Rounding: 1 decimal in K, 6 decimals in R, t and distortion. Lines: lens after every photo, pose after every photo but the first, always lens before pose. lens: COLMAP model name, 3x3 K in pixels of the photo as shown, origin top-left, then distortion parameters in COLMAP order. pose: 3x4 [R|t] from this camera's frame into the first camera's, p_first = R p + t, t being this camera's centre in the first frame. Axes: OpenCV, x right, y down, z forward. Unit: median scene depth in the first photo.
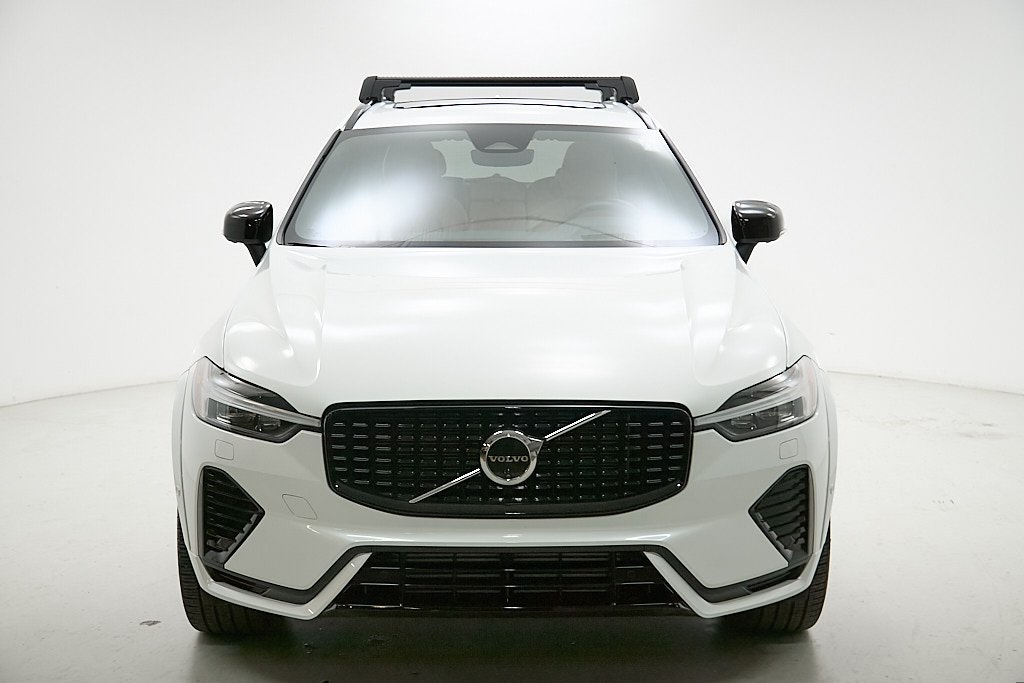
lens RADIAL K [[1488.2, 0, 512.0], [0, 1488.2, 341.5], [0, 0, 1]] dist [-0.040151, -0.051394]
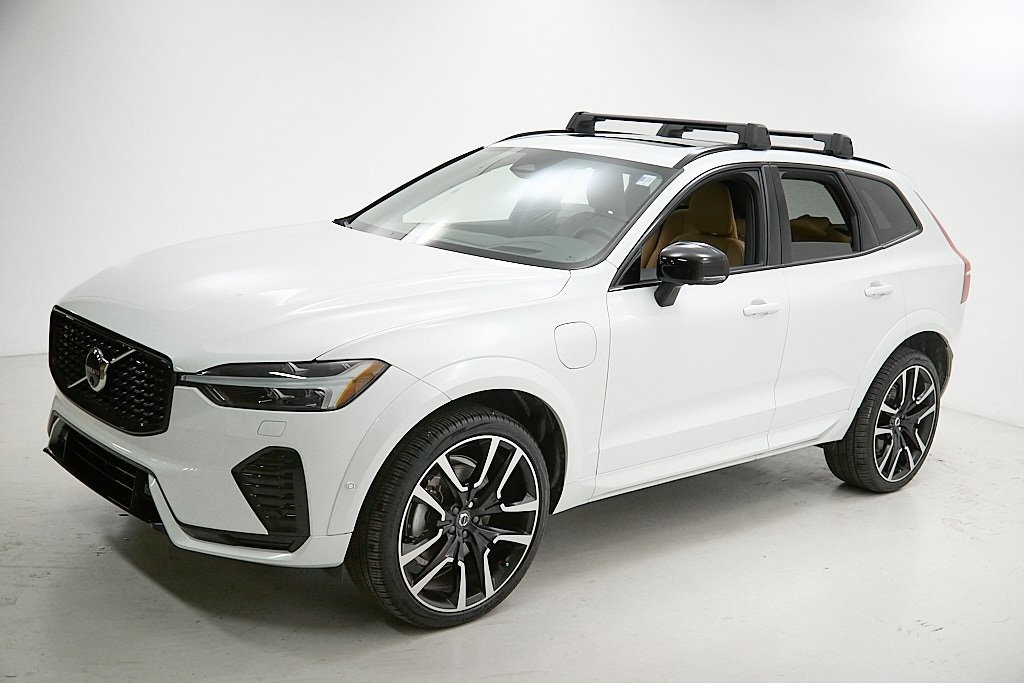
lens RADIAL K [[1103.3, 0, 512.0], [0, 1103.3, 341.5], [0, 0, 1]] dist [0.025181, 0.009303]
pose [[0.663527, 0.198319, -0.721389, 0.903836], [-0.201905, 0.975917, 0.082581, -0.095702], [0.720393, 0.090857, 0.687589, 0.579395]]
